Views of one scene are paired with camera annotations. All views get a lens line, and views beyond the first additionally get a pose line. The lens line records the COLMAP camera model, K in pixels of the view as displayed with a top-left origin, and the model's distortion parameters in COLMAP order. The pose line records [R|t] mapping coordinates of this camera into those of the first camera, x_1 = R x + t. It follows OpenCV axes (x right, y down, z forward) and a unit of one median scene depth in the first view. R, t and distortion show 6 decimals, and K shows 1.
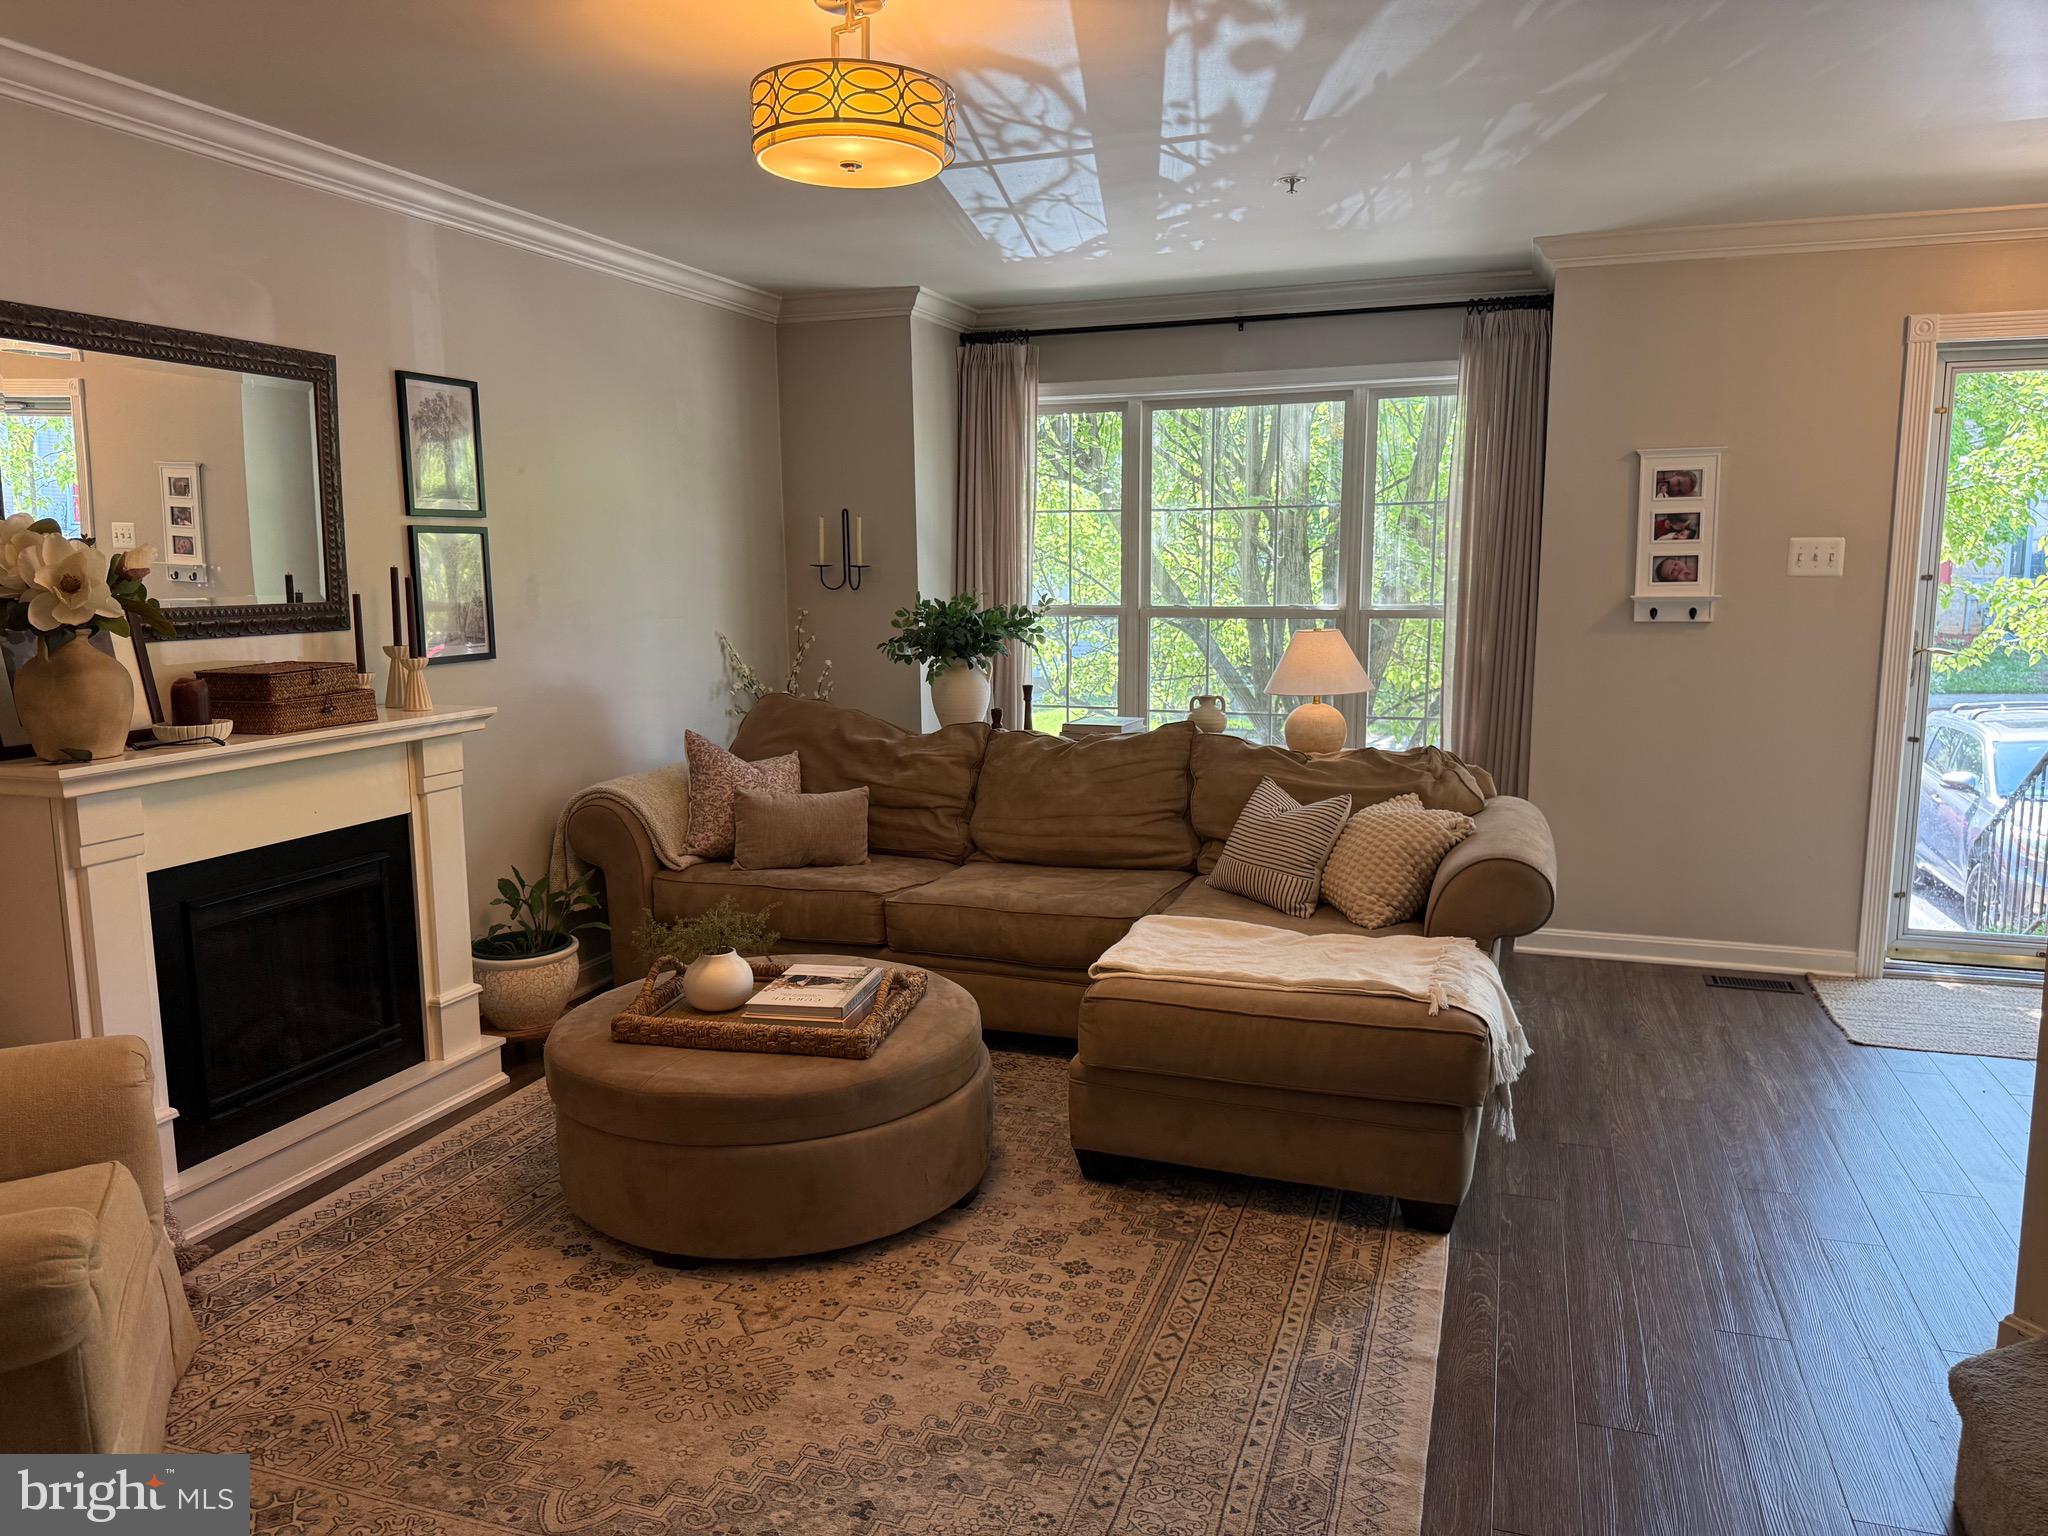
lens RADIAL K [[1445.5, 0, 1026.2], [0, 1445.5, 756.1], [0, 0, 1]] dist [0.096534, -0.162472]
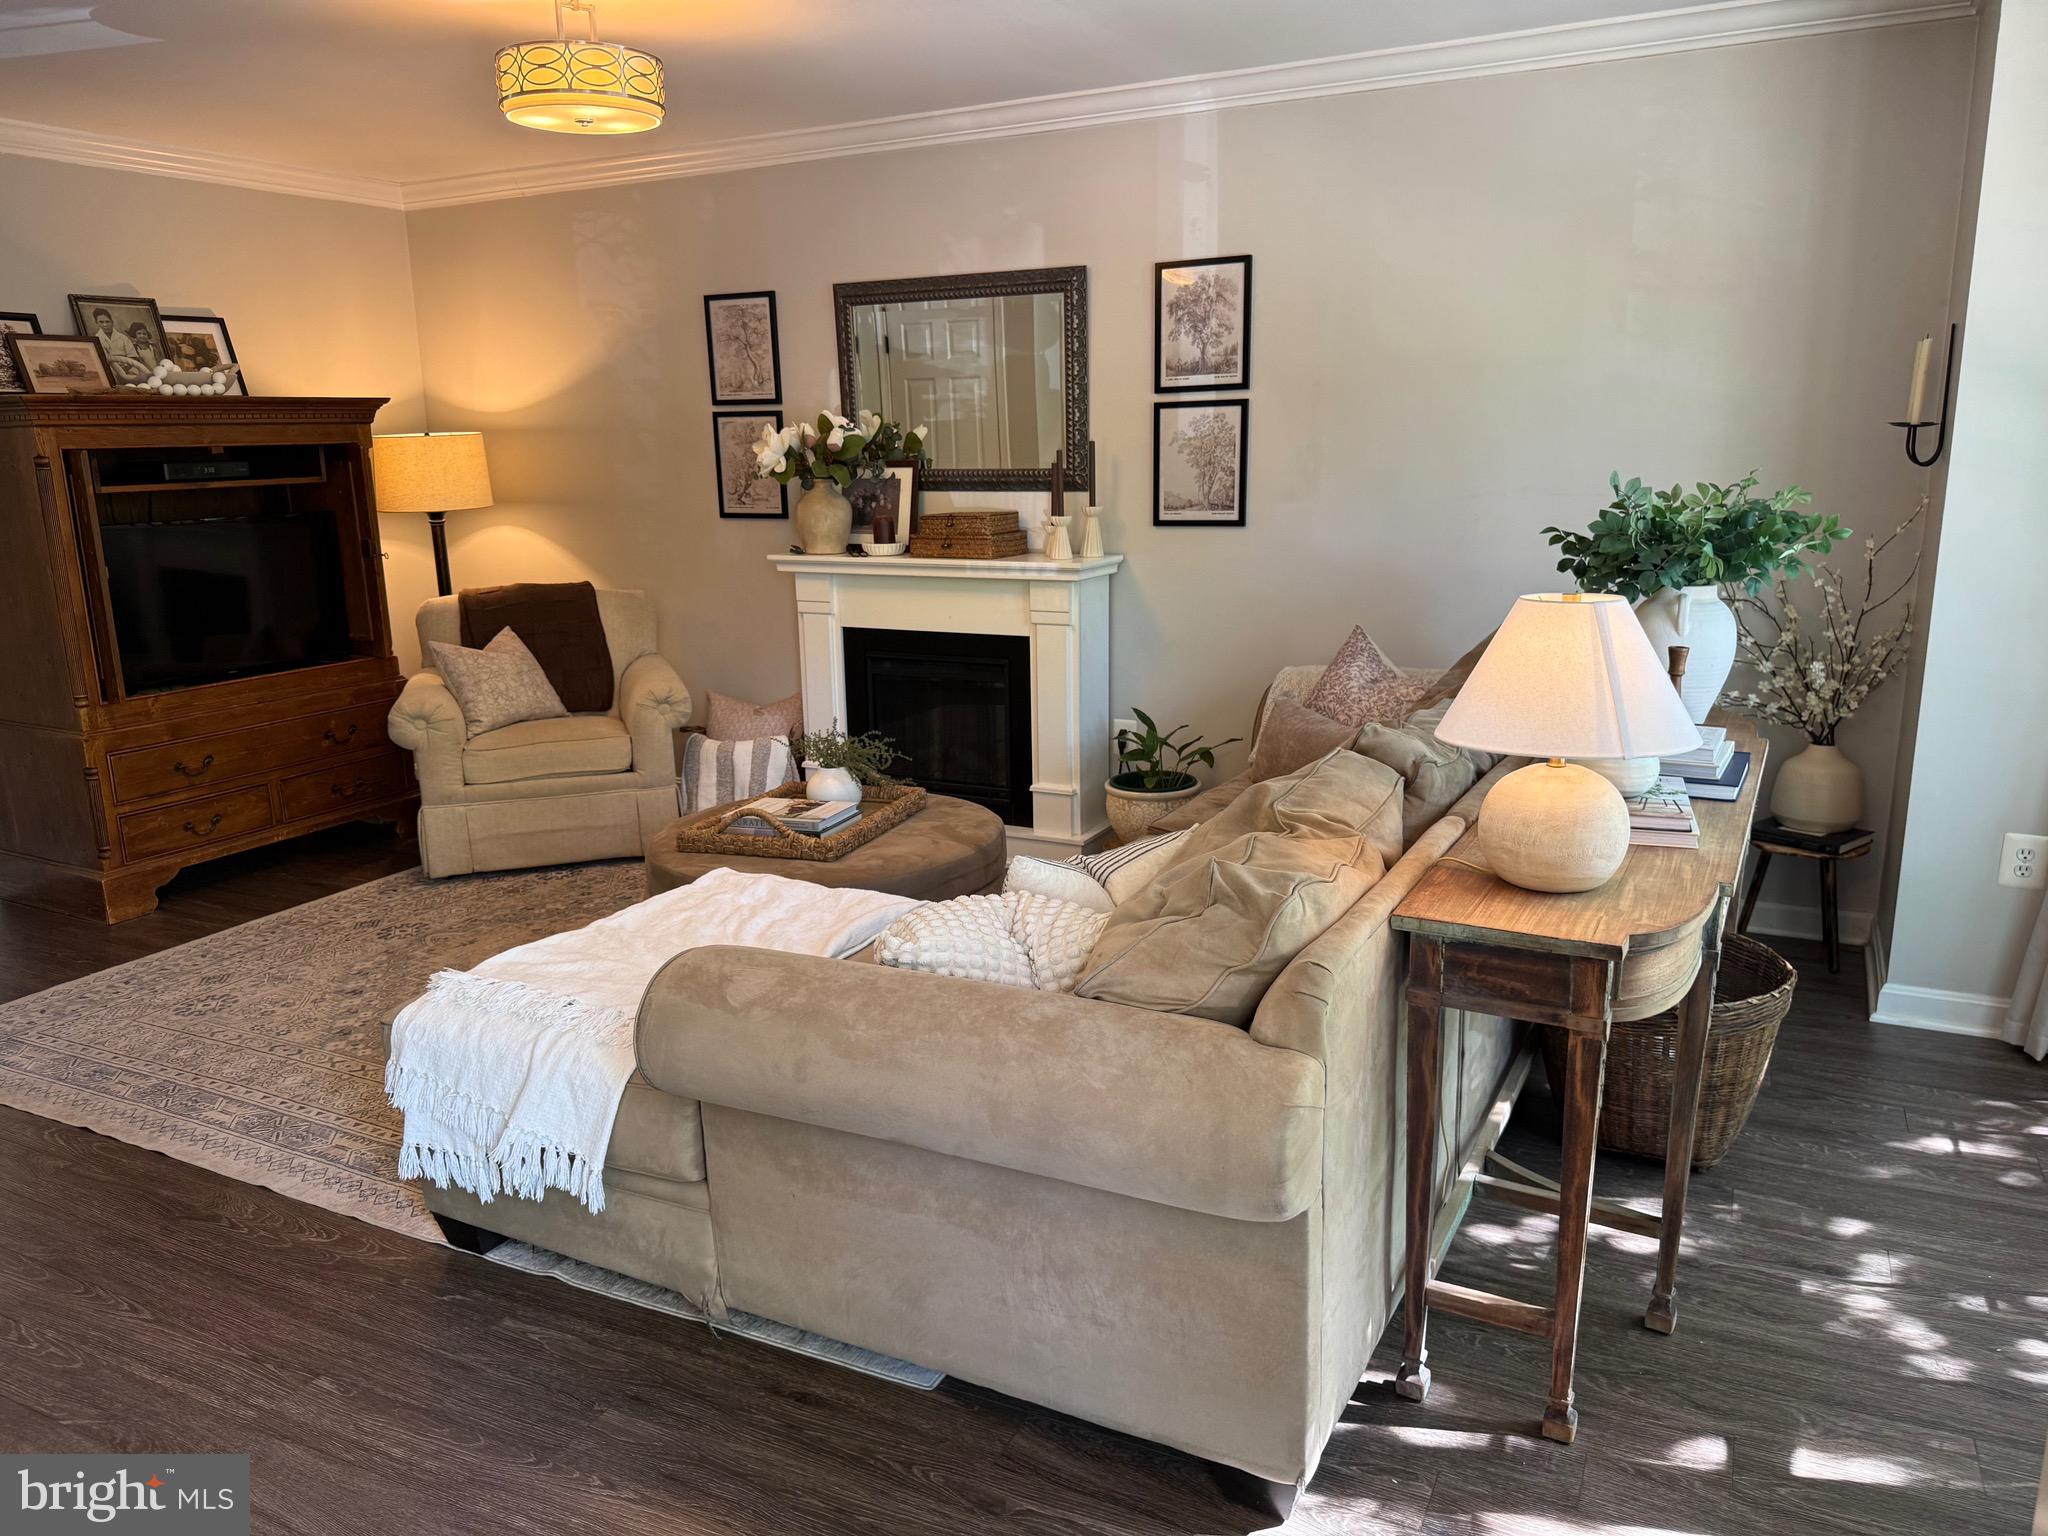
lens RADIAL K [[1460.7, 0, 1021.9], [0, 1460.7, 780.7], [0, 0, 1]] dist [0.097342, -0.160163]
pose [[-0.150439, 0.234823, -0.960326, 0.749407], [-0.113456, 0.960862, 0.252728, -0.145156], [0.982087, 0.146975, -0.117909, 1.029988]]
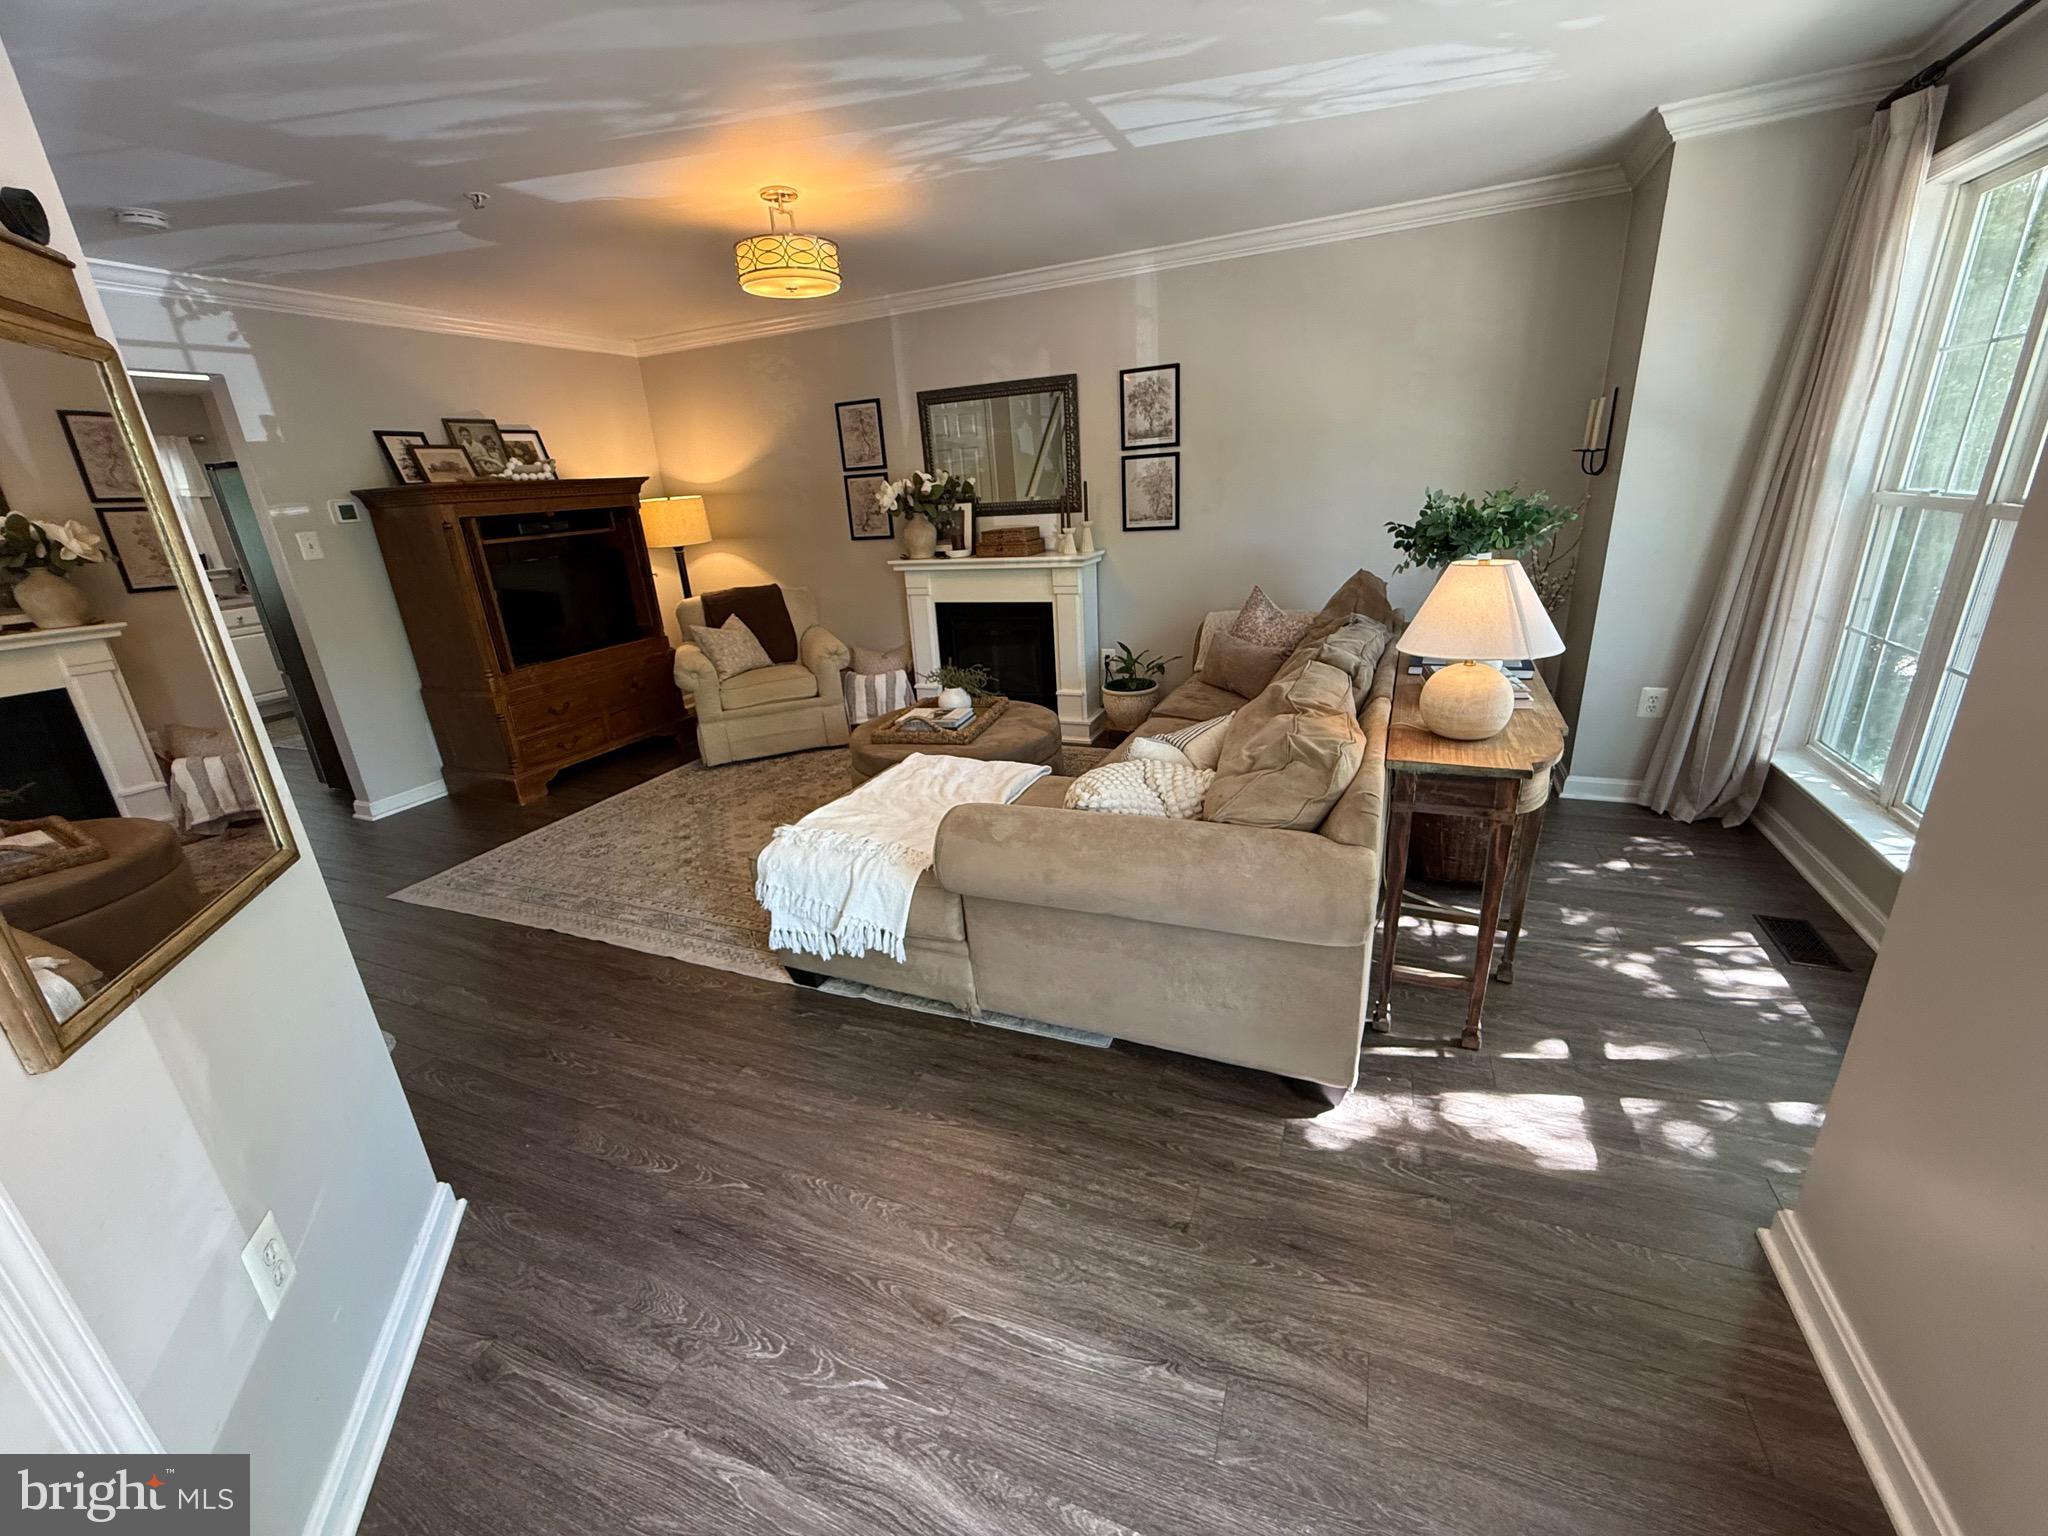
lens RADIAL K [[826.3, 0, 1020.8], [0, 826.3, 775.9], [0, 0, 1]] dist [-0.003056, -0.000078]
pose [[-0.082750, 0.346046, -0.934561, 0.721388], [-0.071631, 0.933287, 0.351916, -0.131727], [0.993993, 0.096065, -0.052441, 0.922767]]
